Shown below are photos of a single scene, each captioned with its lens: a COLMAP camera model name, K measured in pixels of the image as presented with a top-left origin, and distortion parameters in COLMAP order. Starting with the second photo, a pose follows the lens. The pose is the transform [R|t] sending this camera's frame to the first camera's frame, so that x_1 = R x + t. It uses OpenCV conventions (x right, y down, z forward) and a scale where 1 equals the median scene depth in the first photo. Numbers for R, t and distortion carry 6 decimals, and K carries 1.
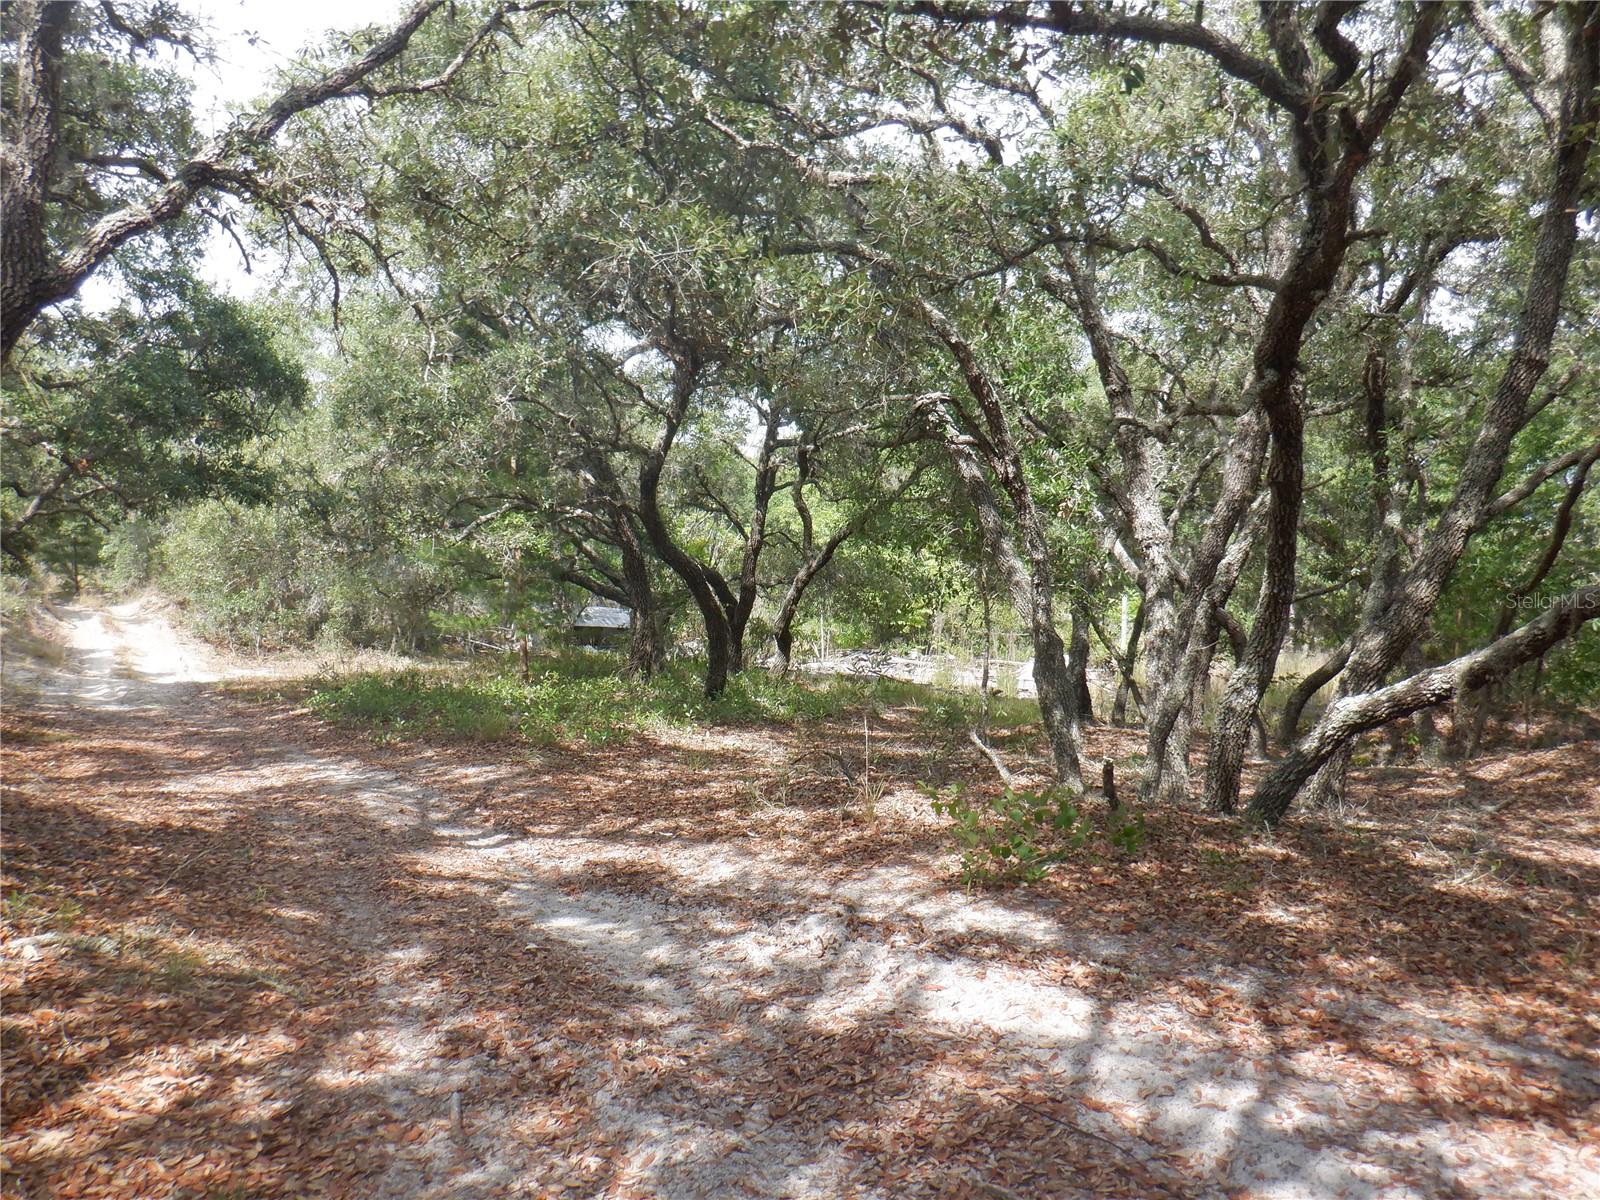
lens RADIAL K [[1362.9, 0, 790.6], [0, 1362.9, 600.5], [0, 0, 1]] dist [0.035115, -0.023278]
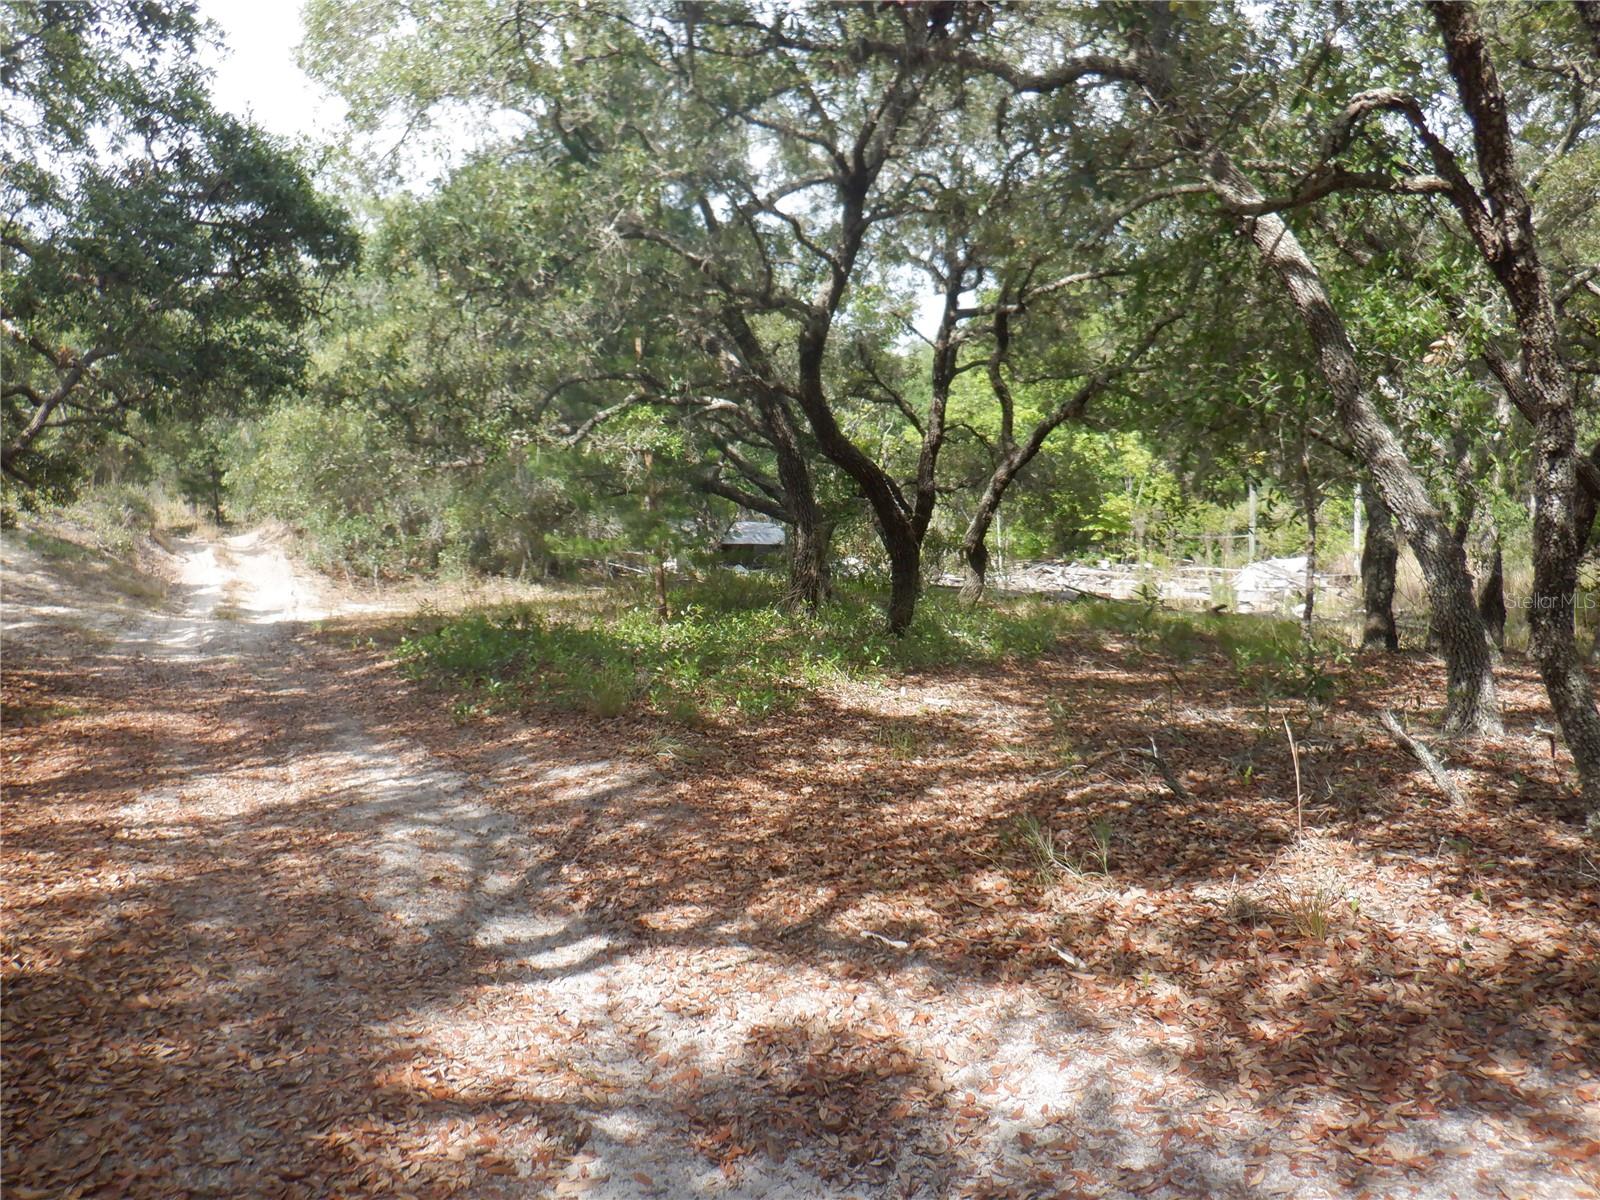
lens RADIAL K [[1362.9, 0, 798.1], [0, 1362.9, 608.2], [0, 0, 1]] dist [0.035115, -0.023278]
pose [[0.994244, -0.024642, -0.104265, -0.032173], [0.031976, 0.997086, 0.069264, 0.000774], [0.102255, -0.072199, 0.992135, 0.218046]]
